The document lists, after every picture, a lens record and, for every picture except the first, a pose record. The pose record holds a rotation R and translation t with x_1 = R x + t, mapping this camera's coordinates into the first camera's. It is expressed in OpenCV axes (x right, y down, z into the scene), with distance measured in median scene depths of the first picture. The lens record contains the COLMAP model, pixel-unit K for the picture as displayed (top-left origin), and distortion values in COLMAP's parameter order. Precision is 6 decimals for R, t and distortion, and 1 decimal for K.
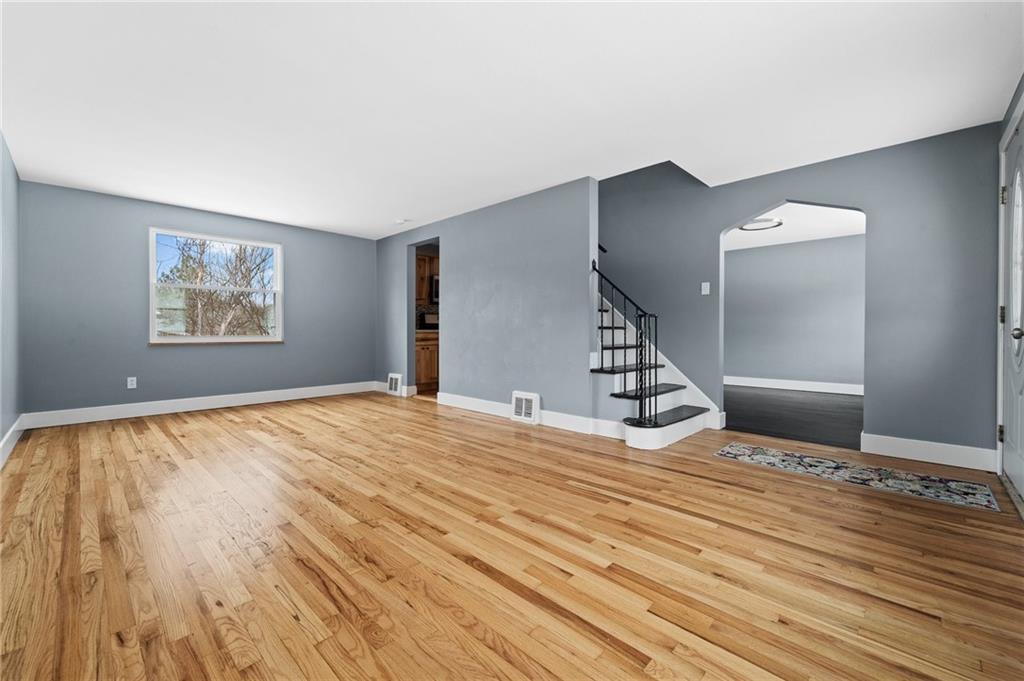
lens RADIAL K [[418.7, 0, 508.7], [0, 418.7, 338.6], [0, 0, 1]] dist [-0.002755, -0.000566]
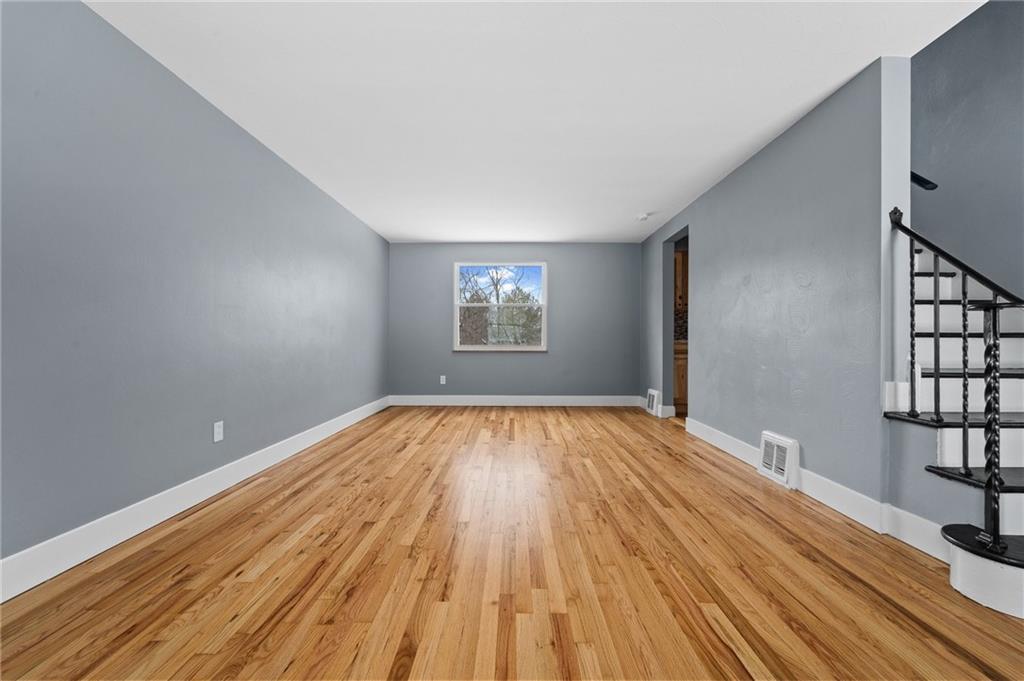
lens RADIAL K [[415.4, 0, 508.3], [0, 415.4, 342.1], [0, 0, 1]] dist [-0.002203, -0.000300]
pose [[0.685384, 0.001531, -0.728180, 0.258416], [-0.014440, 0.999830, -0.011489, -0.003670], [0.728038, 0.018389, 0.685290, 0.287549]]
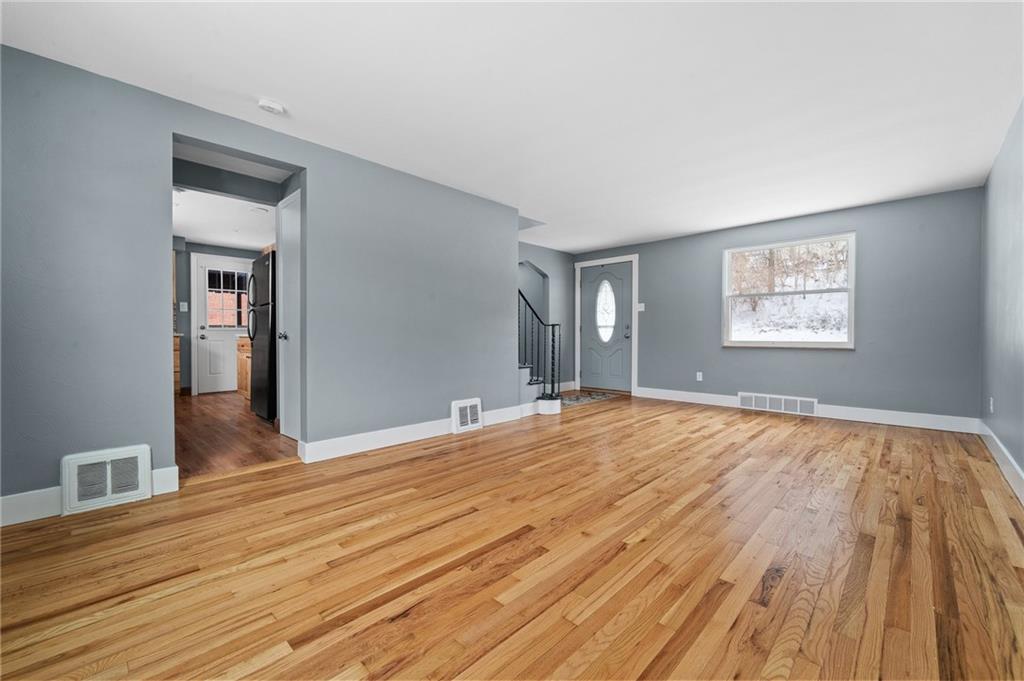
lens RADIAL K [[418.7, 0, 508.7], [0, 418.7, 338.6], [0, 0, 1]] dist [-0.002755, -0.000566]
pose [[0.001890, -0.009963, 0.999949, -1.063429], [0.019139, 0.999768, 0.009925, -0.020984], [-0.999815, 0.019119, 0.002080, 1.049679]]
